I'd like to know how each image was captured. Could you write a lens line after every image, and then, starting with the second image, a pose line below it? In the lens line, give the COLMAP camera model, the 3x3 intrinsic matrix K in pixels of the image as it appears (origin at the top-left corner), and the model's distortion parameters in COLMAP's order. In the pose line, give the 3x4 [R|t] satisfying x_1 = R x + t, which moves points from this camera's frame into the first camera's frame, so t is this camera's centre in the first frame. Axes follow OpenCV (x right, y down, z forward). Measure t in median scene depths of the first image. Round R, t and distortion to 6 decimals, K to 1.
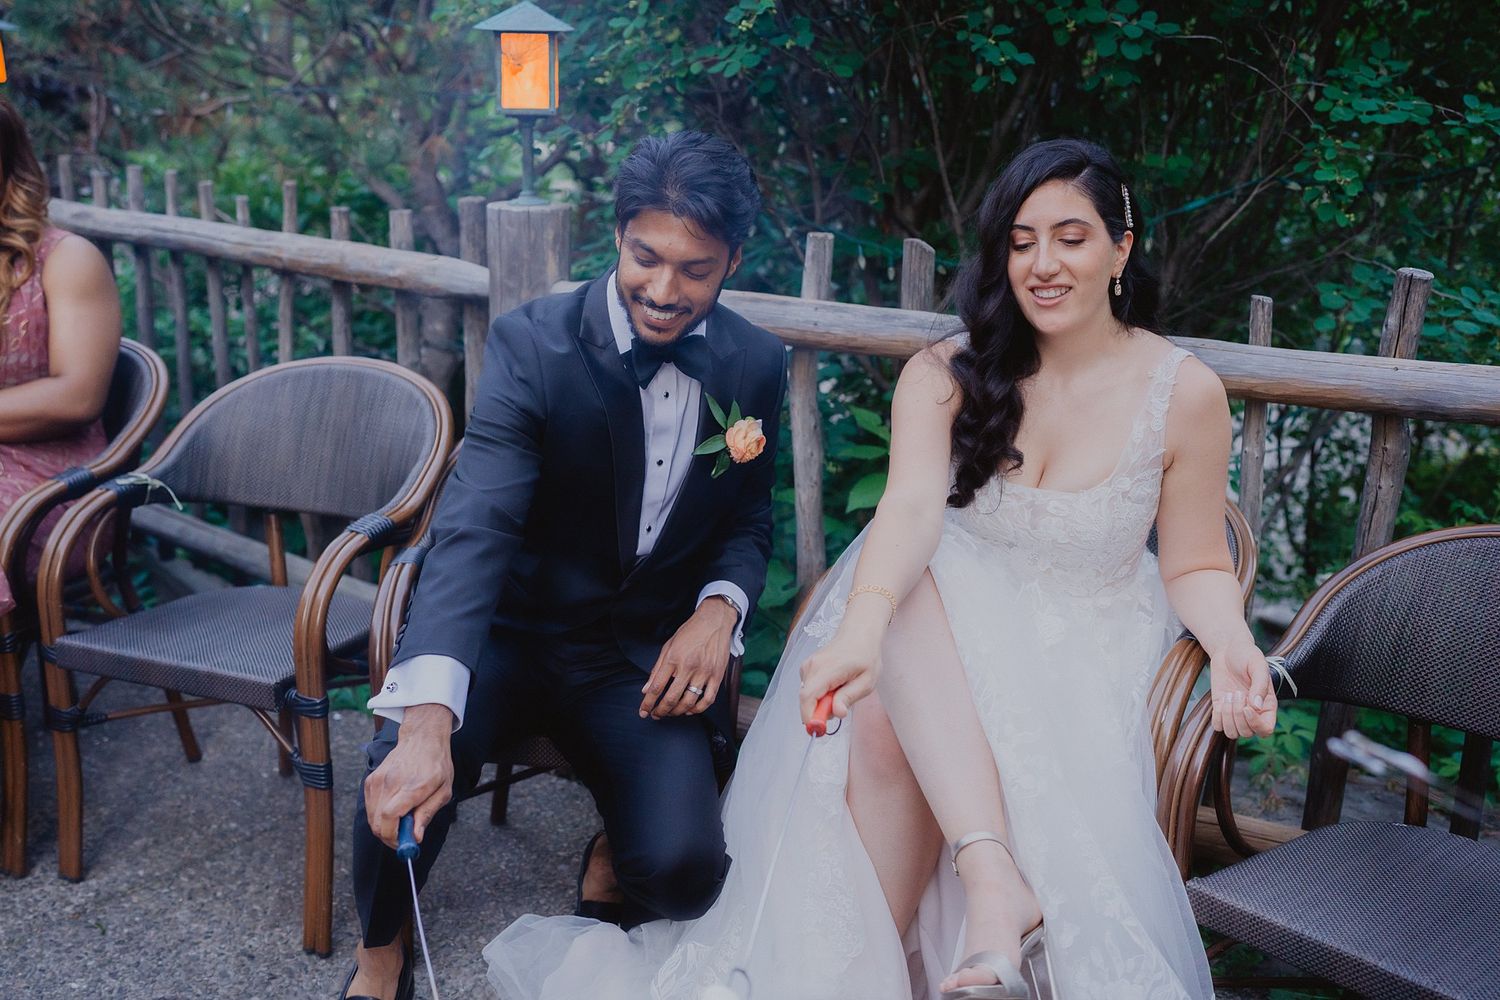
lens RADIAL K [[1560.3, 0, 703.4], [0, 1560.3, 514.5], [0, 0, 1]] dist [-0.013600, 0.121546]
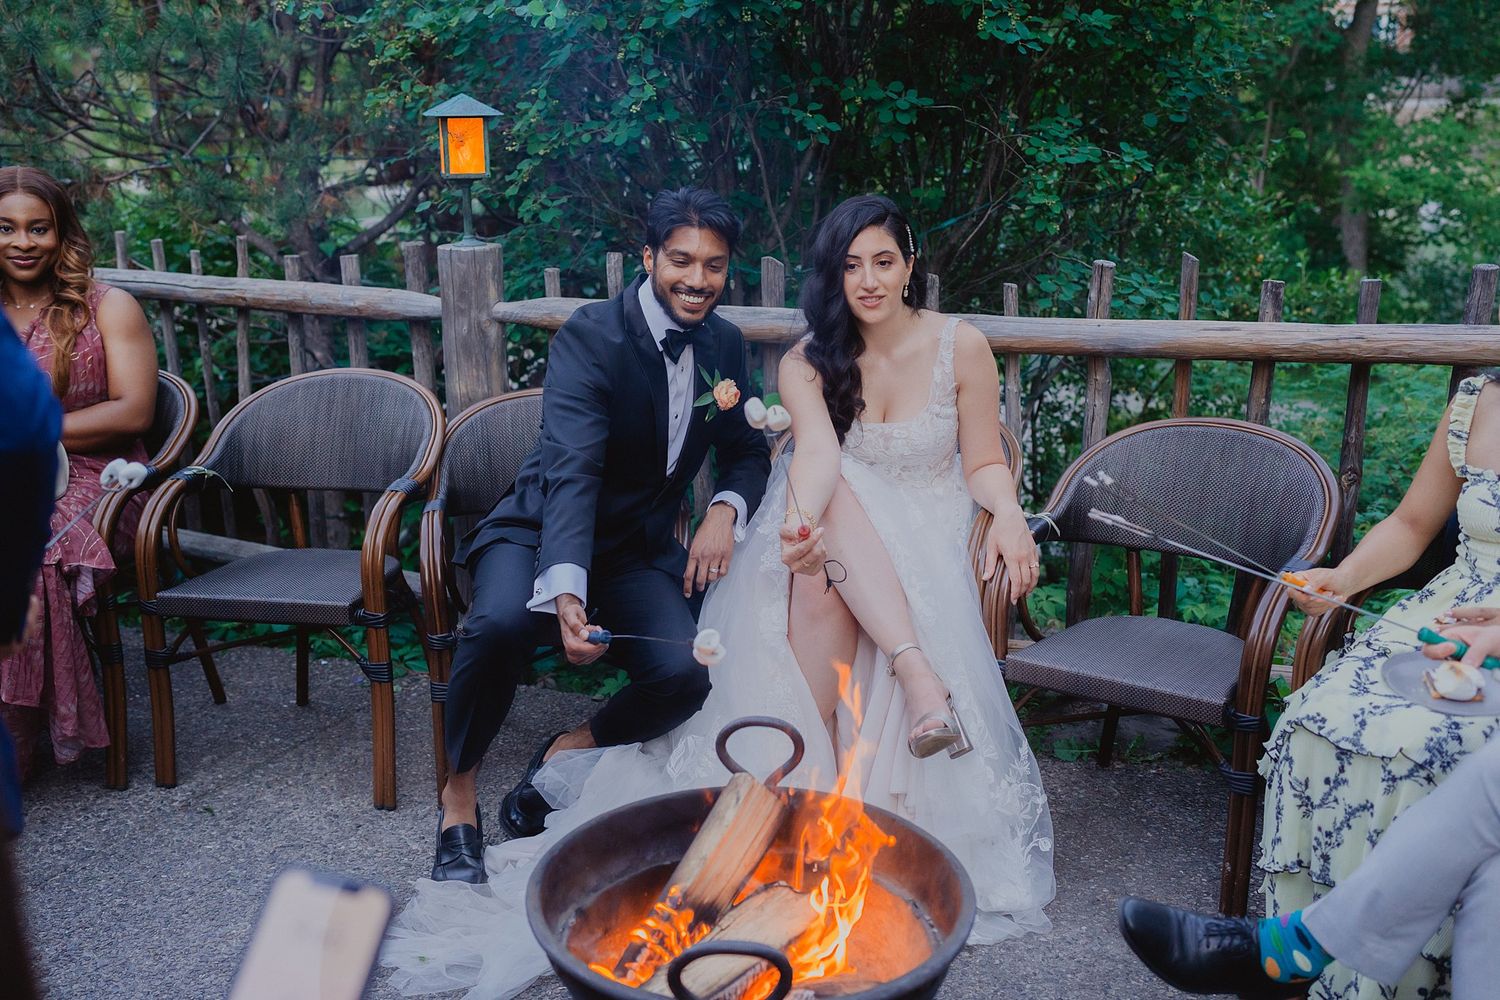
lens RADIAL K [[1525.1, 0, 749.6], [0, 1525.1, 496.1], [0, 0, 1]] dist [-0.003728, 0.002861]
pose [[0.977009, -0.079361, 0.197876, -0.160246], [0.084249, 0.996310, -0.016393, 0.055262], [-0.195845, 0.032687, 0.980090, -0.313364]]
